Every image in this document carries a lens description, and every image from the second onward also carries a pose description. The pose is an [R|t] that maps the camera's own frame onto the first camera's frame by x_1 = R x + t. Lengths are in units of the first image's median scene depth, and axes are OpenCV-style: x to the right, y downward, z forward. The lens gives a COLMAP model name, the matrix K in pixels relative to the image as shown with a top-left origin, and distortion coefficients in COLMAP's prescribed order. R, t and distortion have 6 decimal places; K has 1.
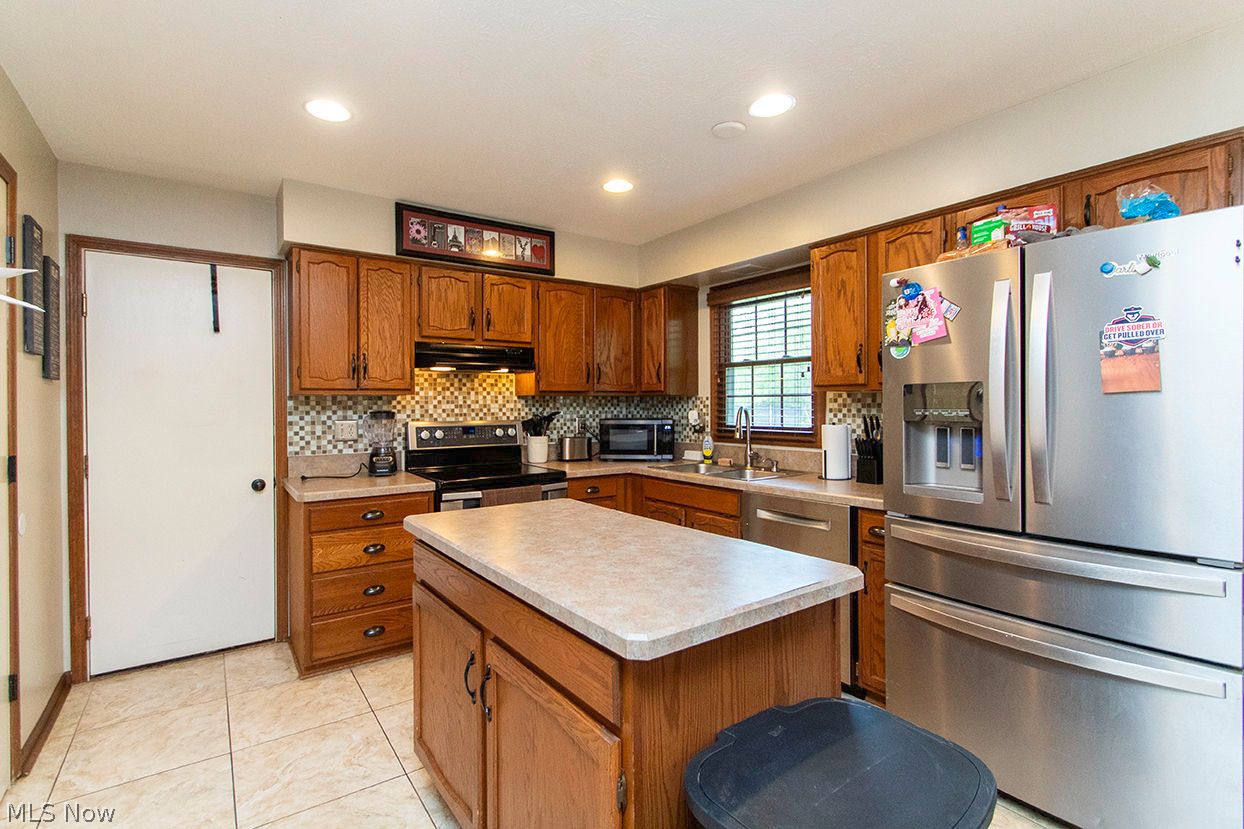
lens RADIAL K [[578.9, 0, 620.6], [0, 578.9, 410.5], [0, 0, 1]] dist [0.011298, -0.000830]
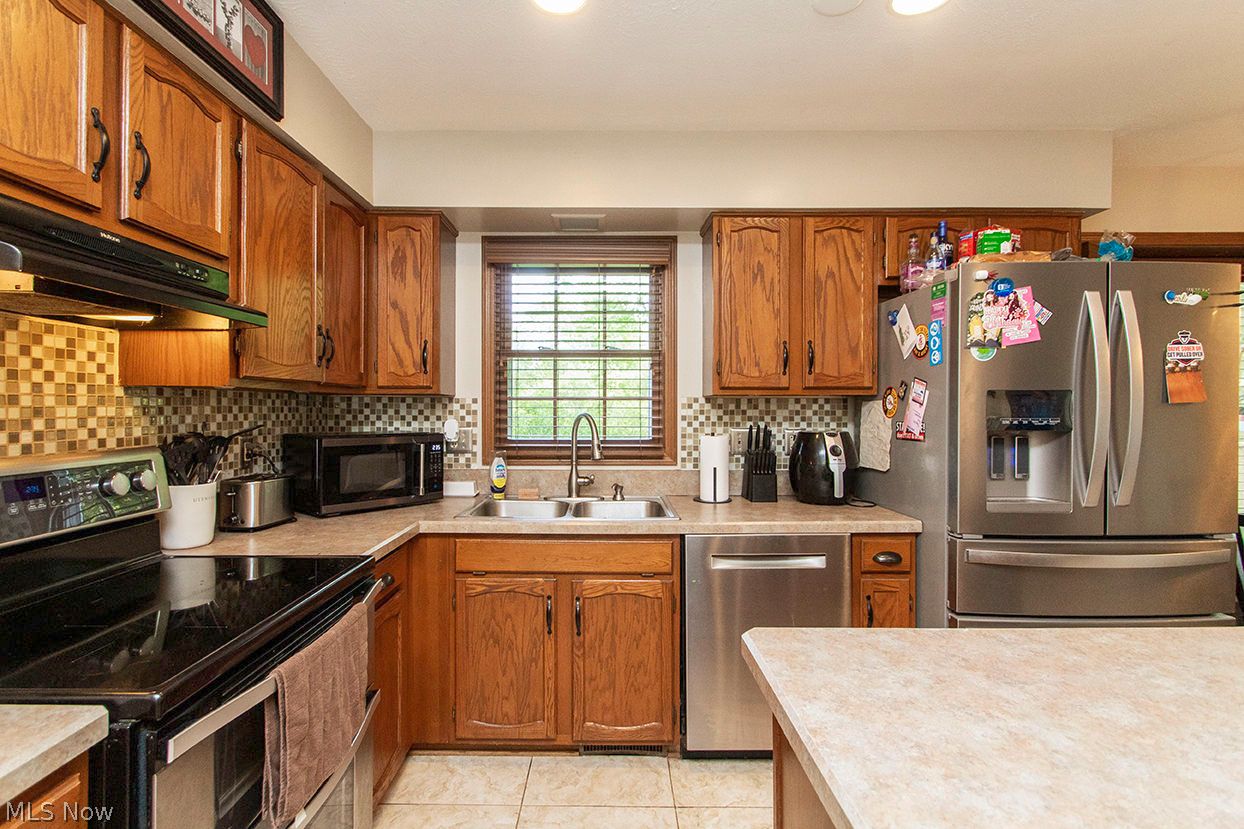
lens RADIAL K [[578.9, 0, 618.9], [0, 578.9, 409.9], [0, 0, 1]] dist [0.011298, -0.000830]
pose [[0.587848, 0.003880, 0.808962, -0.342388], [0.003271, 0.999969, -0.007174, -0.005904], [-0.808964, 0.006863, 0.587817, 0.558916]]
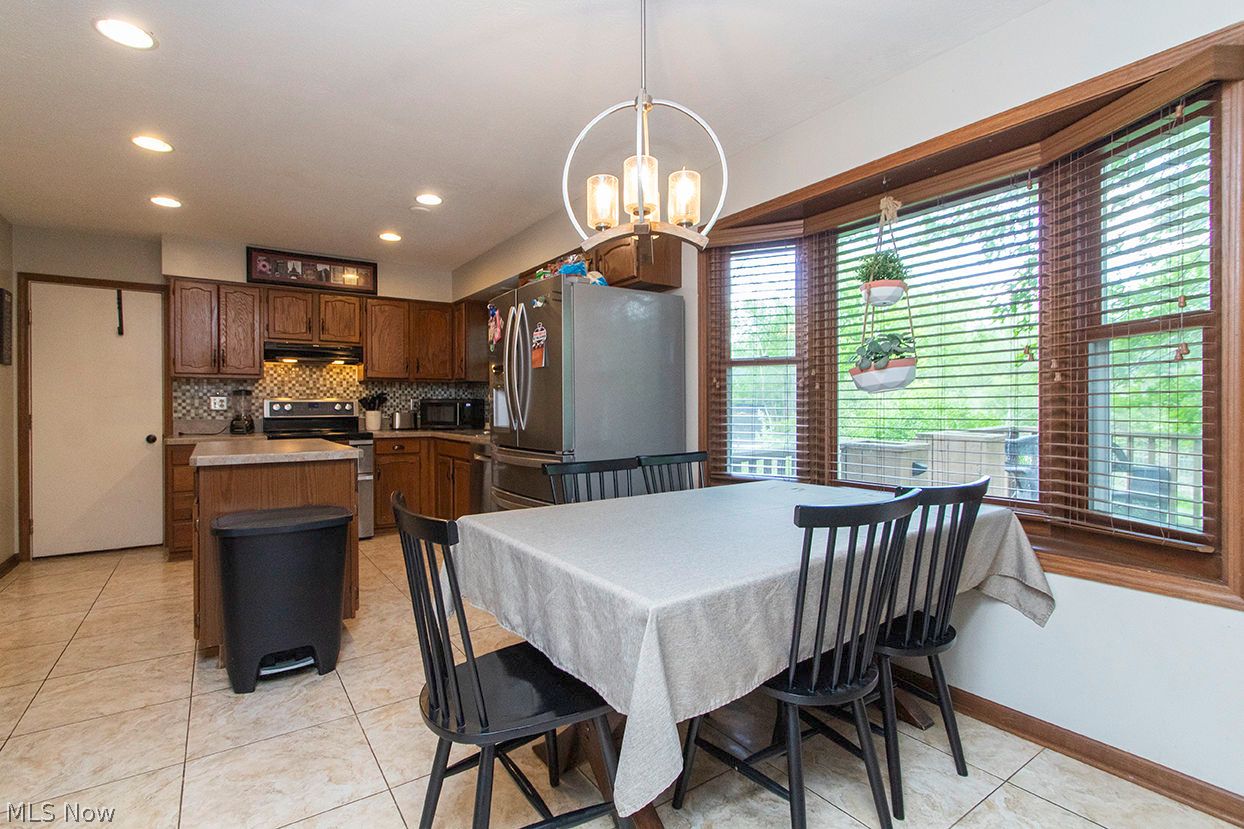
lens RADIAL K [[578.9, 0, 626.1], [0, 578.9, 410.6], [0, 0, 1]] dist [0.011298, -0.000830]
pose [[0.999754, 0.002973, -0.021965, 0.545375], [-0.003031, 0.999992, -0.002607, 0.050690], [0.021957, 0.002673, 0.999755, -0.402528]]
